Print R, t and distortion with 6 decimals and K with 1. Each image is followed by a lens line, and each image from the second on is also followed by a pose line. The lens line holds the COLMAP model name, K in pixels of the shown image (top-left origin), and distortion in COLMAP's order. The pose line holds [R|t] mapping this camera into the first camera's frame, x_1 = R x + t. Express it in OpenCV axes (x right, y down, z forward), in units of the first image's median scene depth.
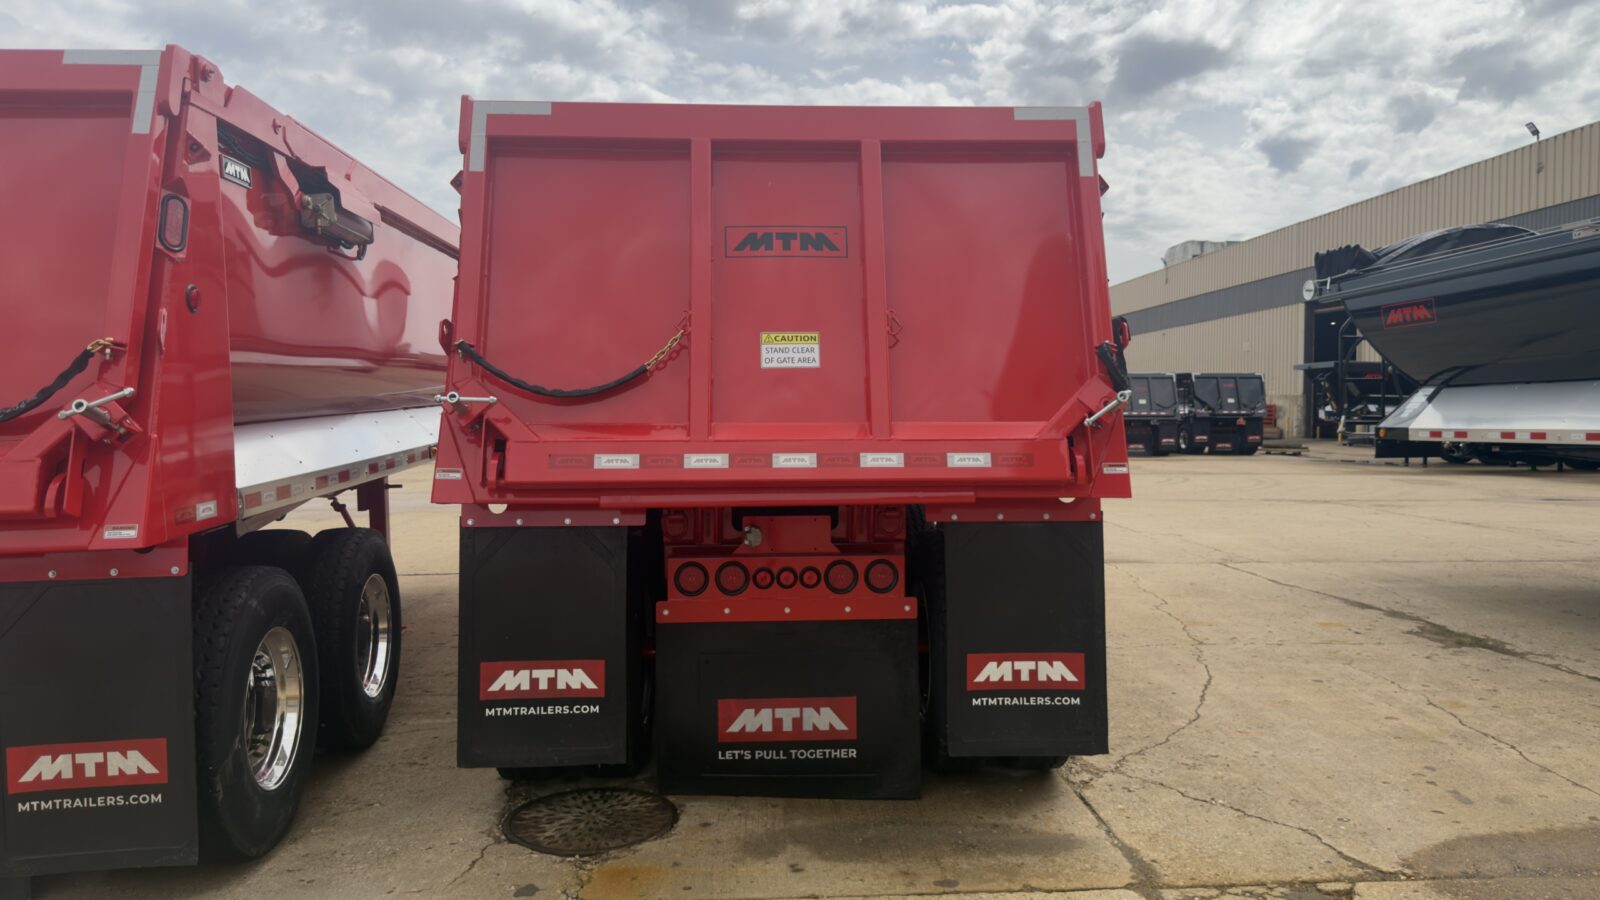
lens RADIAL K [[1146.1, 0, 813.3], [0, 1146.1, 417.5], [0, 0, 1]] dist [0.043449, -0.053987]
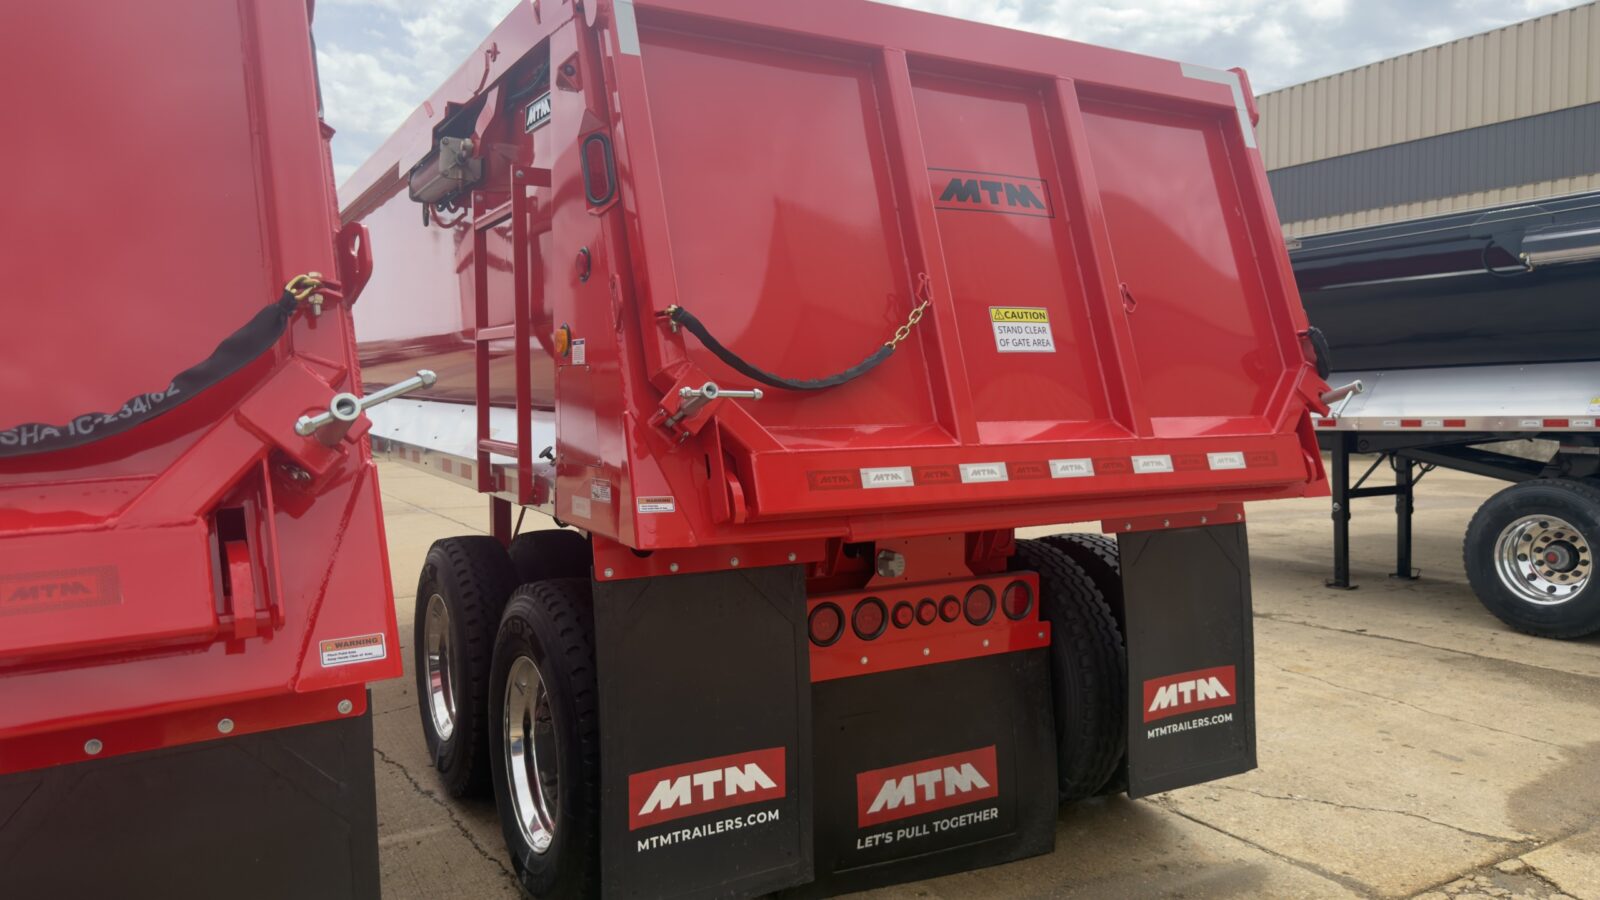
lens RADIAL K [[1146.1, 0, 836.5], [0, 1146.1, 444.3], [0, 0, 1]] dist [0.043449, -0.053987]
pose [[0.886096, -0.023735, 0.462893, -0.453778], [0.011274, 0.999496, 0.029668, -0.003874], [-0.463364, -0.021070, 0.885917, 0.313336]]
